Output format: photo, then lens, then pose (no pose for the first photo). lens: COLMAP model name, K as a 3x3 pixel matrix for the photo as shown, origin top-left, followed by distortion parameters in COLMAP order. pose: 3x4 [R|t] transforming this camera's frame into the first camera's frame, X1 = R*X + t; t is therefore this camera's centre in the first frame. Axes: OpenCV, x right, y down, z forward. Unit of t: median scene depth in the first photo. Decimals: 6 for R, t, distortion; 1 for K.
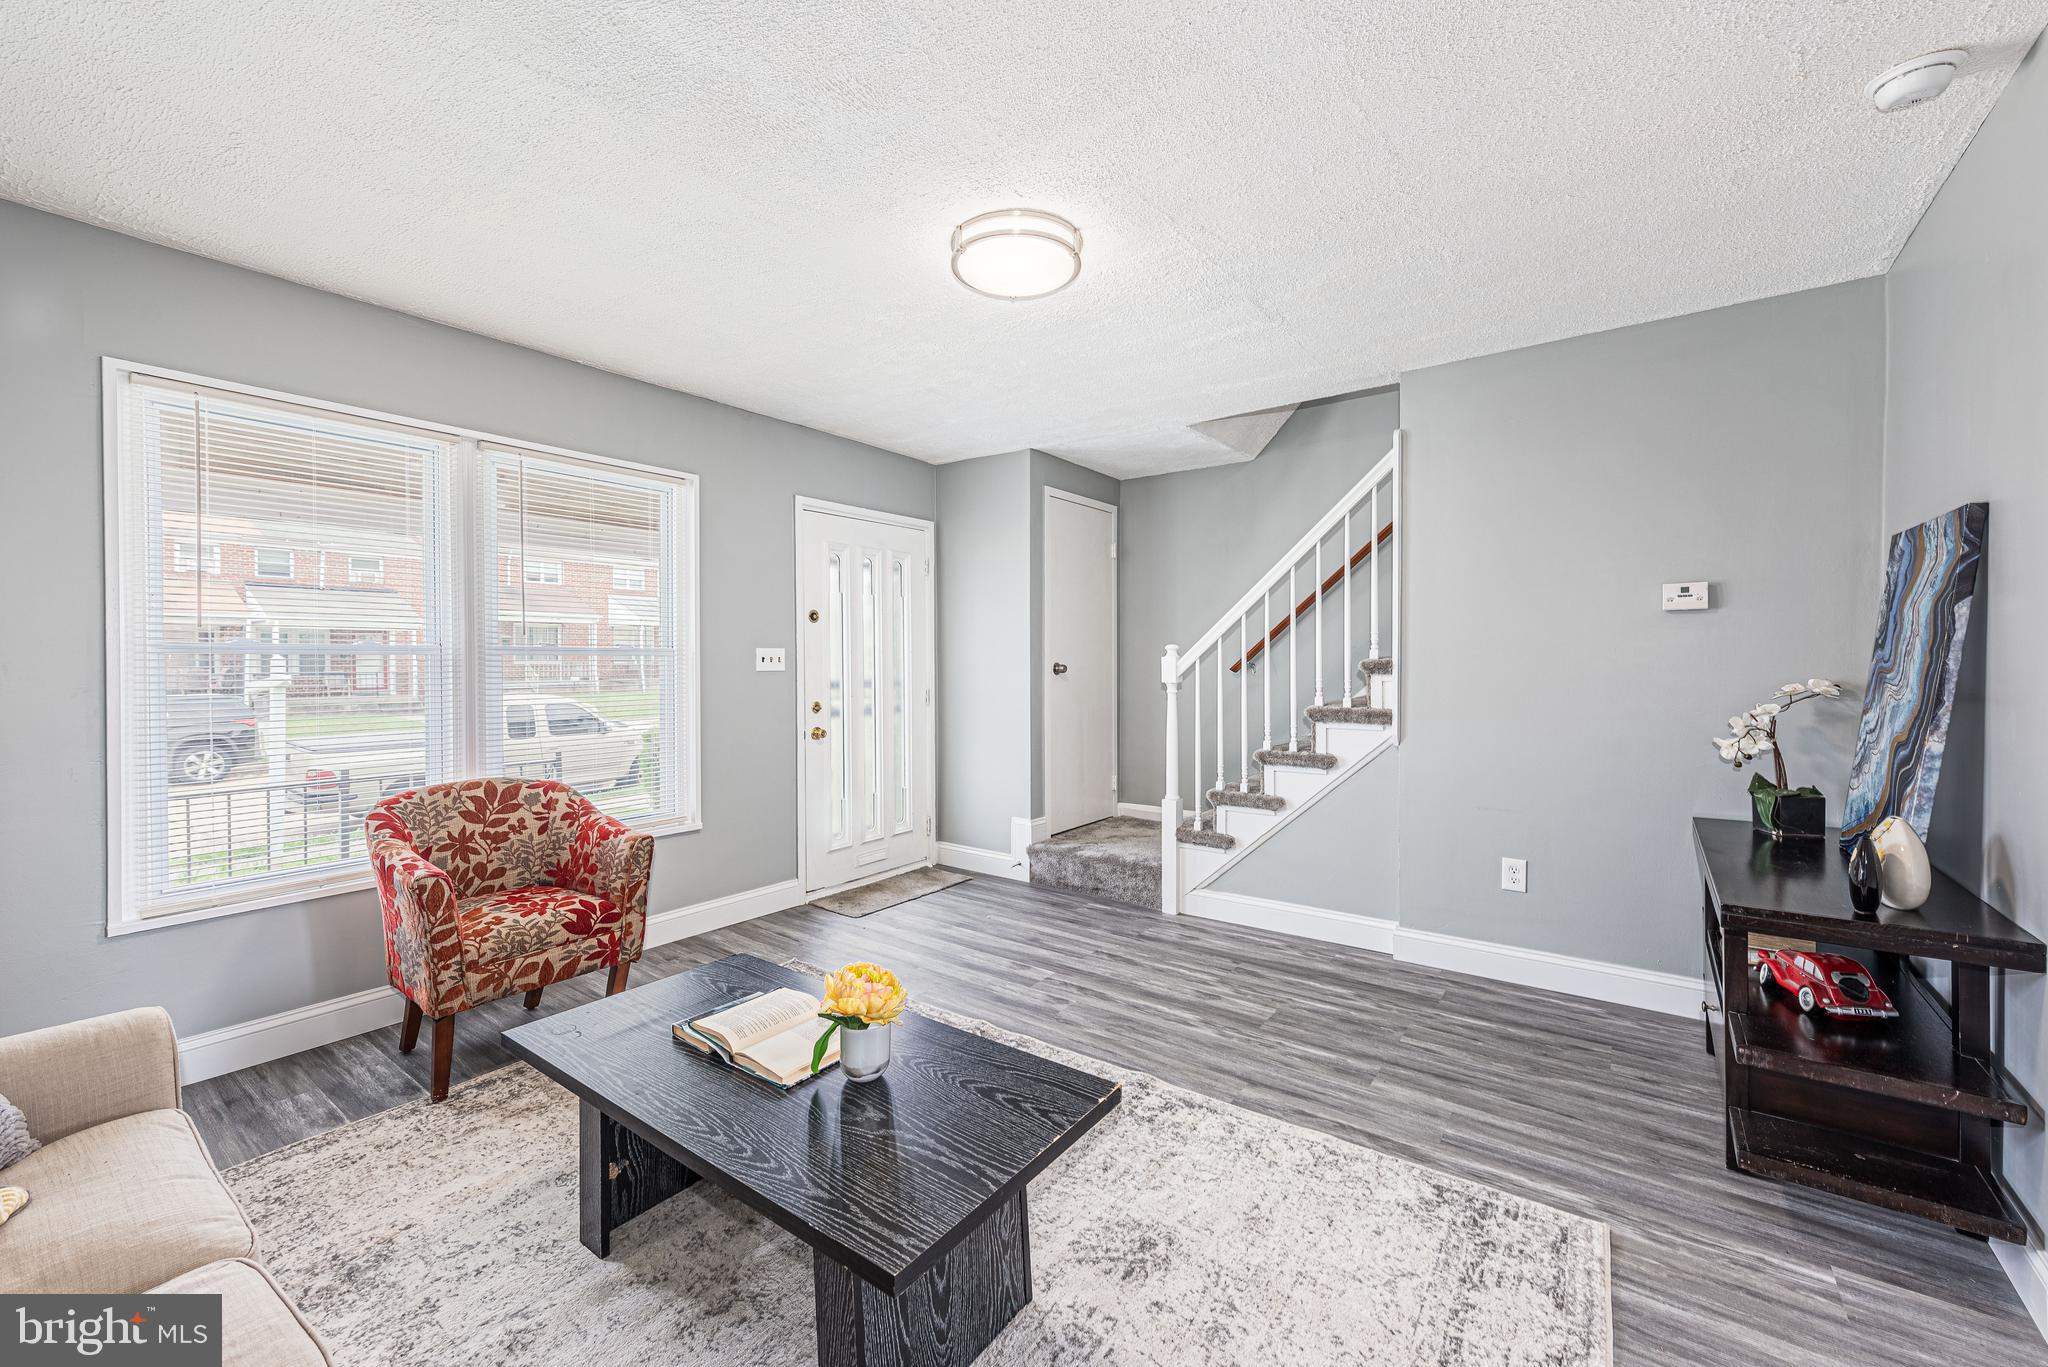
lens RADIAL K [[816.0, 0, 1033.4], [0, 816.0, 678.6], [0, 0, 1]] dist [0.009426, -0.003238]
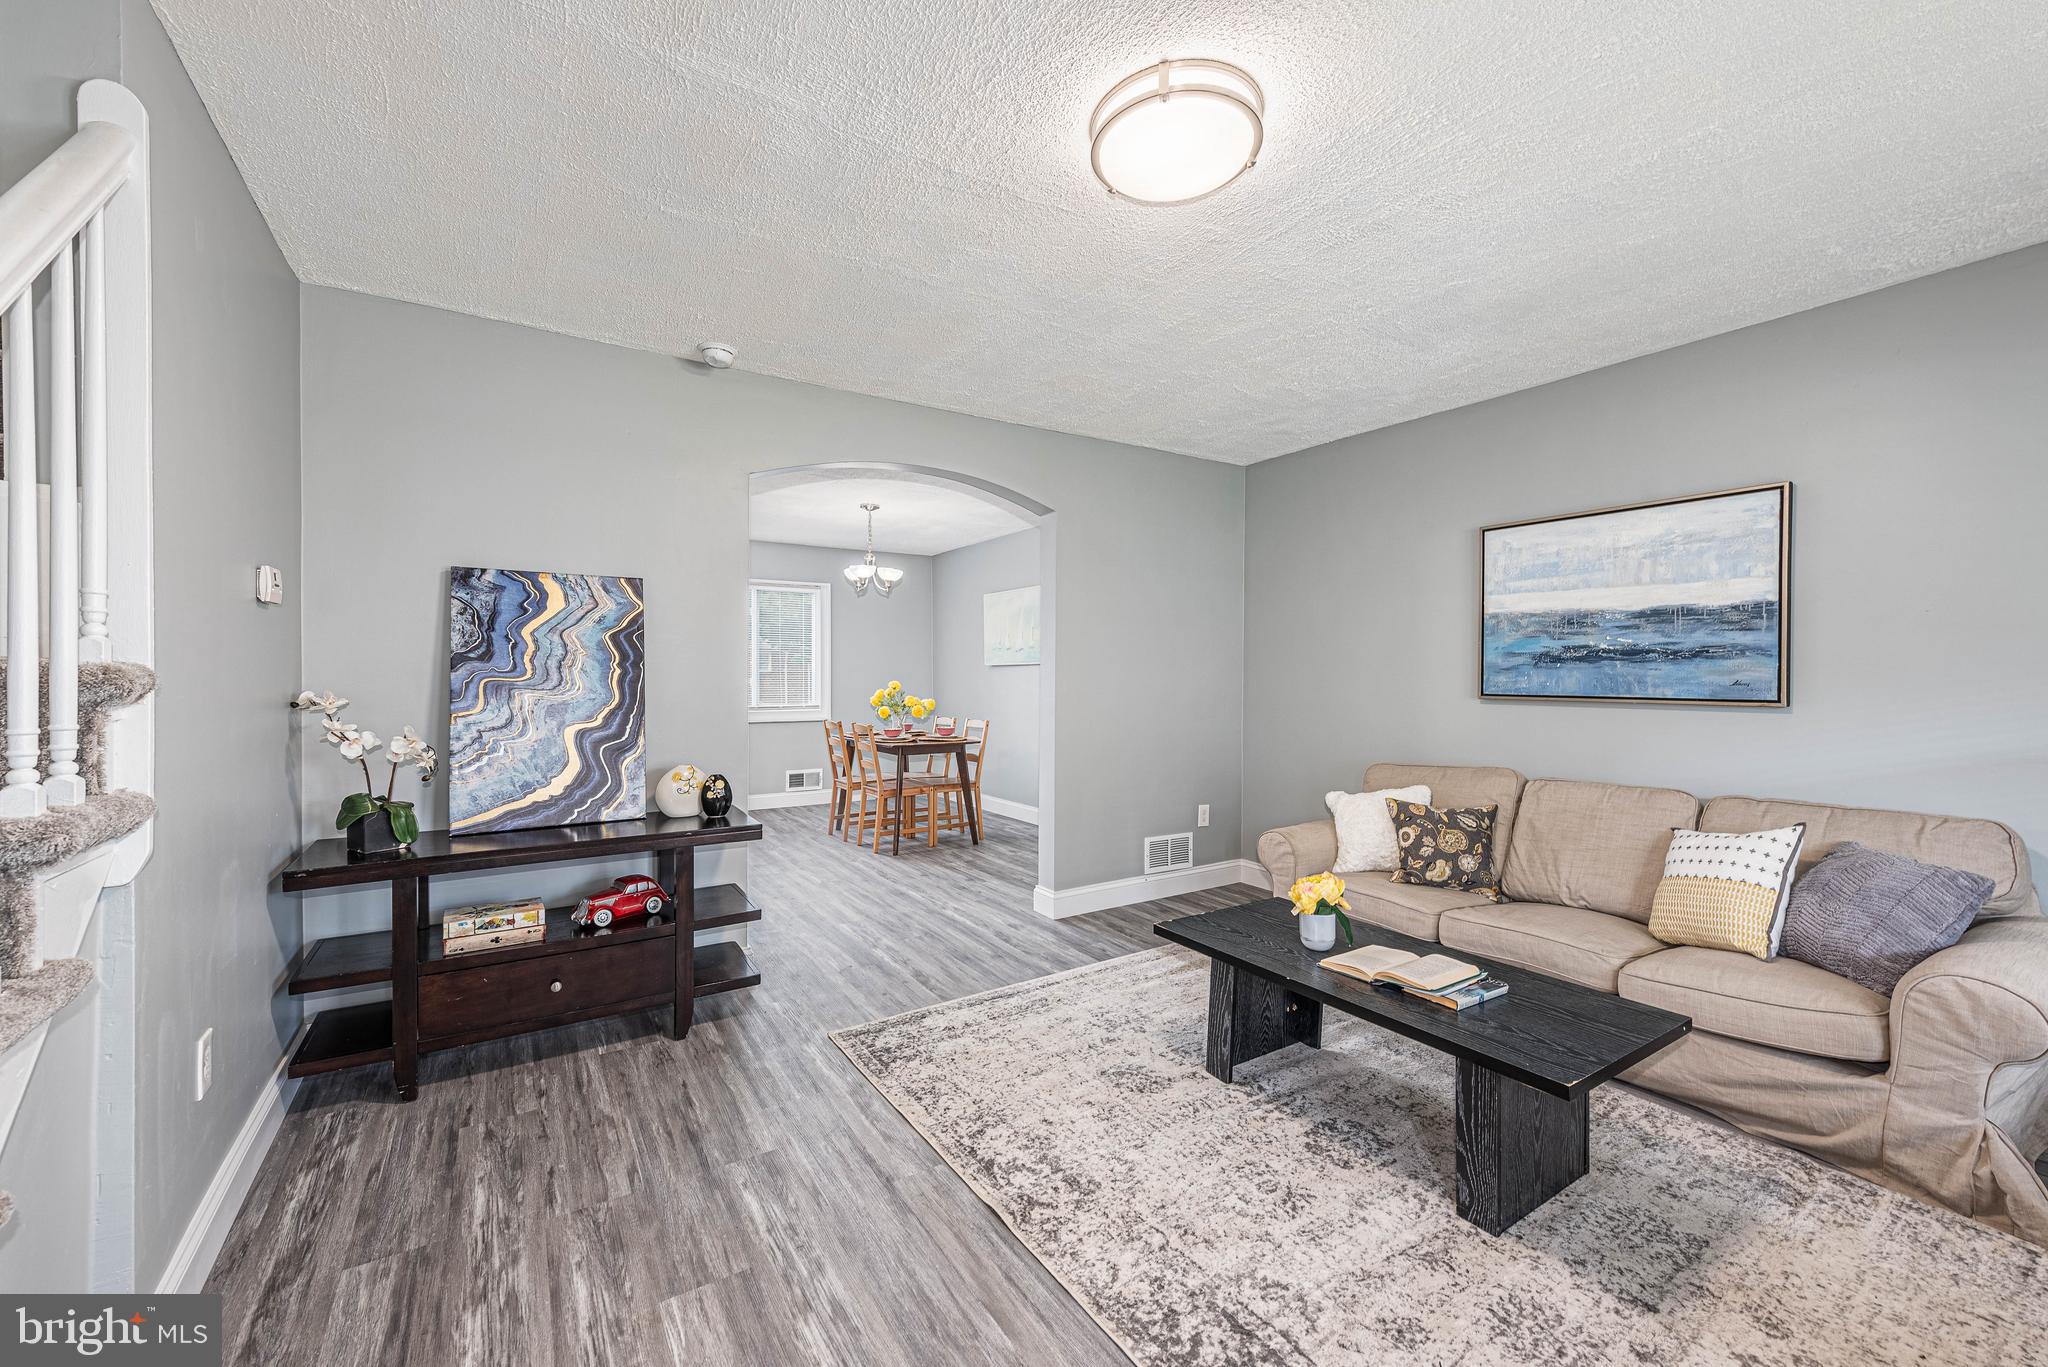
lens RADIAL K [[816.0, 0, 1033.4], [0, 816.0, 678.6], [0, 0, 1]] dist [0.009426, -0.003238]
pose [[-0.936472, 0.000420, 0.350743, -0.116168], [0.010919, 0.999549, 0.027958, -0.026723], [-0.350573, 0.030012, -0.936054, 1.219520]]
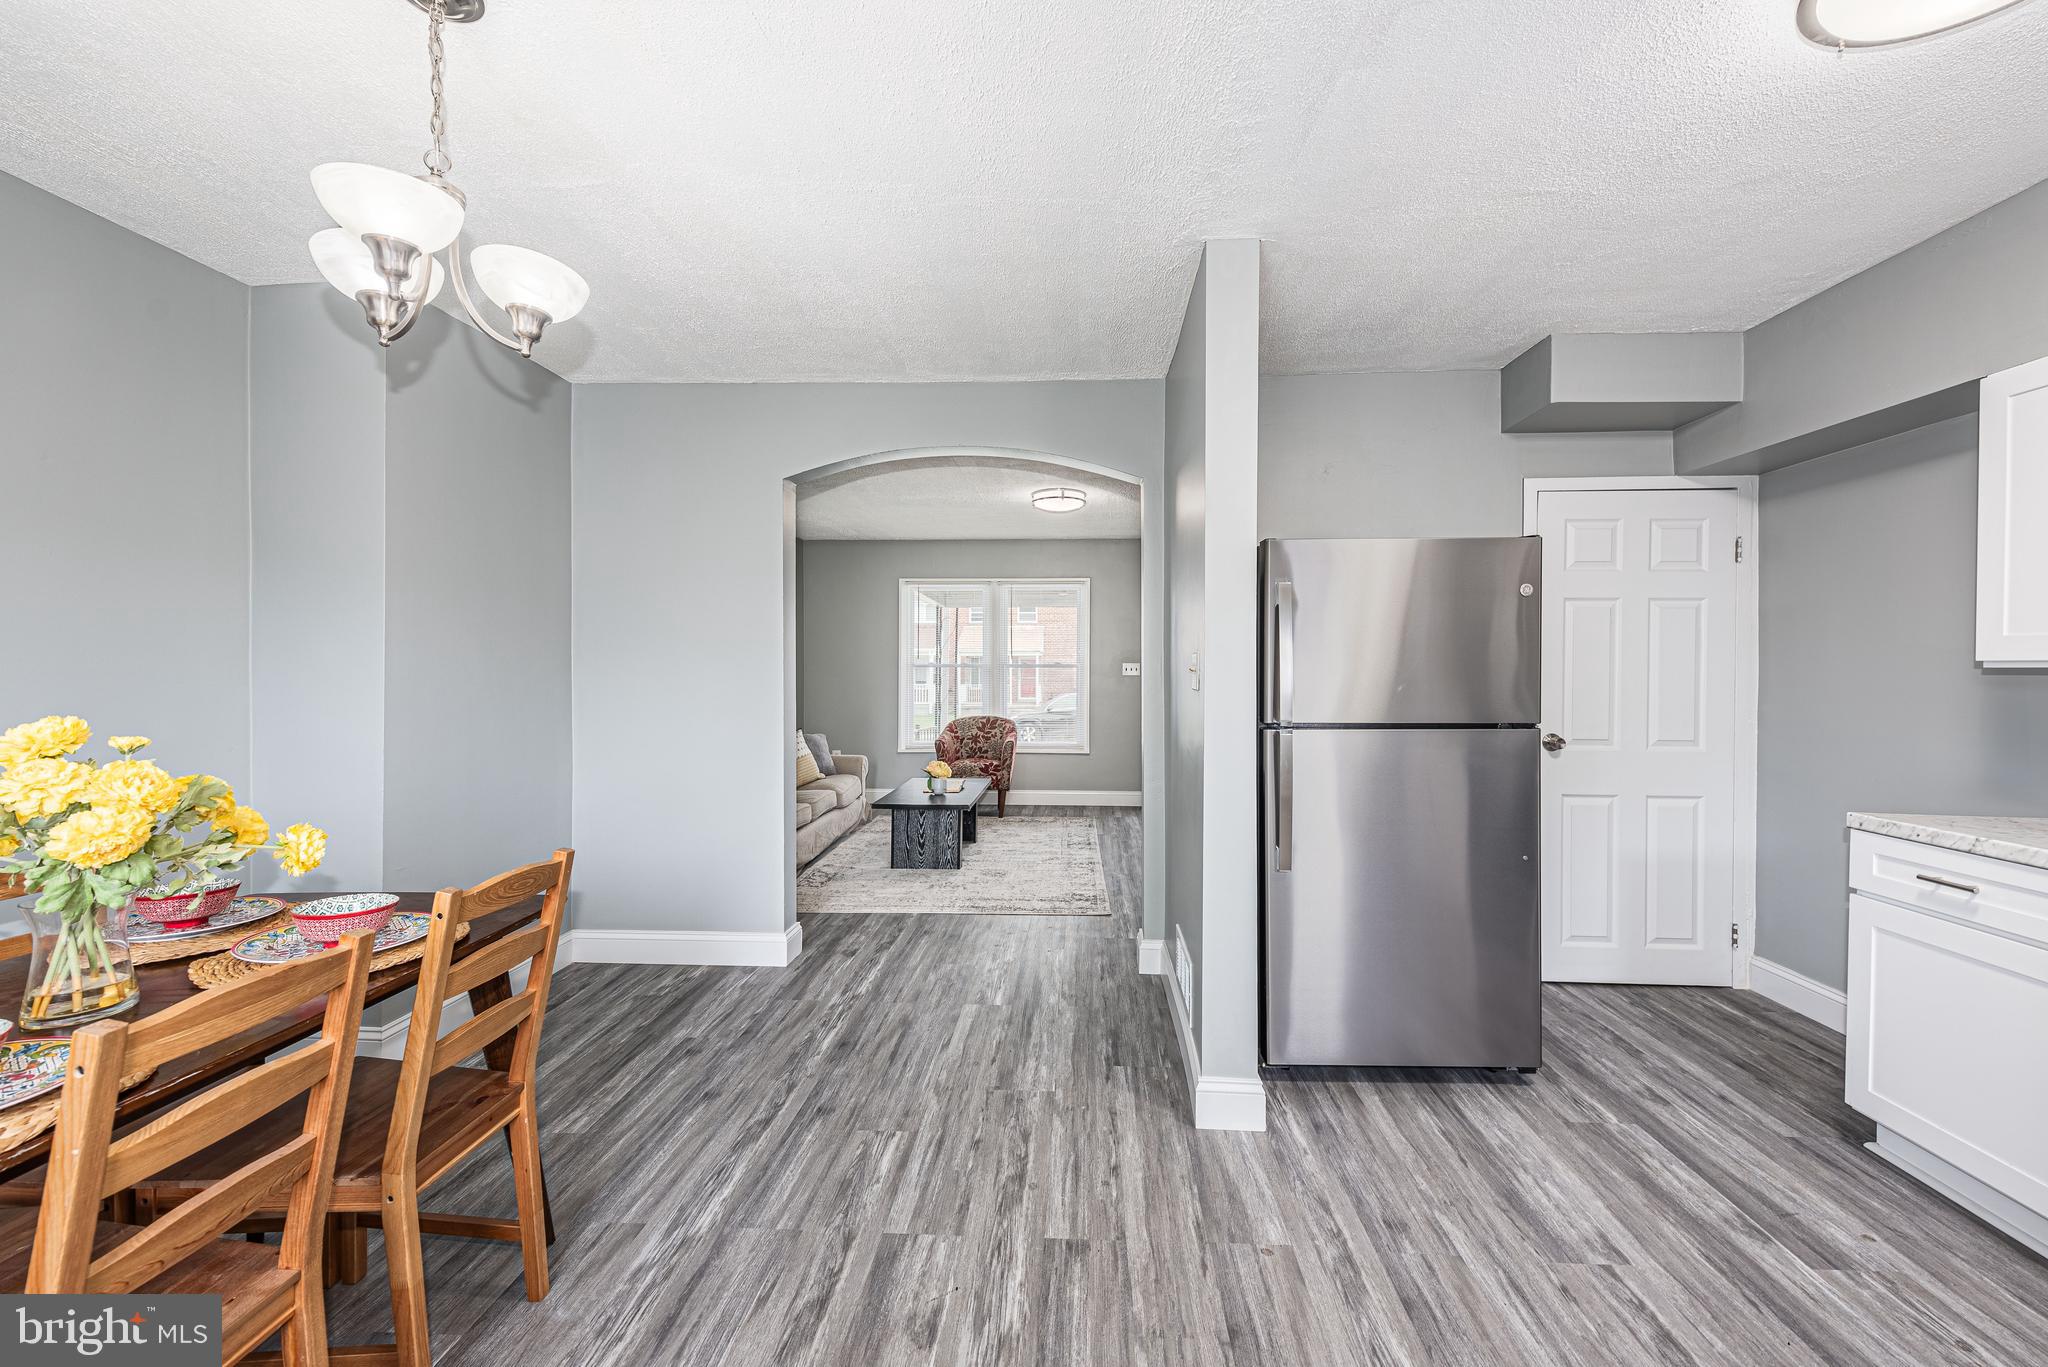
lens RADIAL K [[816.0, 0, 1033.4], [0, 816.0, 678.6], [0, 0, 1]] dist [0.009426, -0.003238]
pose [[0.547435, 0.011394, -0.836771, 1.320687], [-0.023631, 0.999719, -0.001848, 0.006131], [0.836515, 0.020785, 0.547550, -0.242871]]
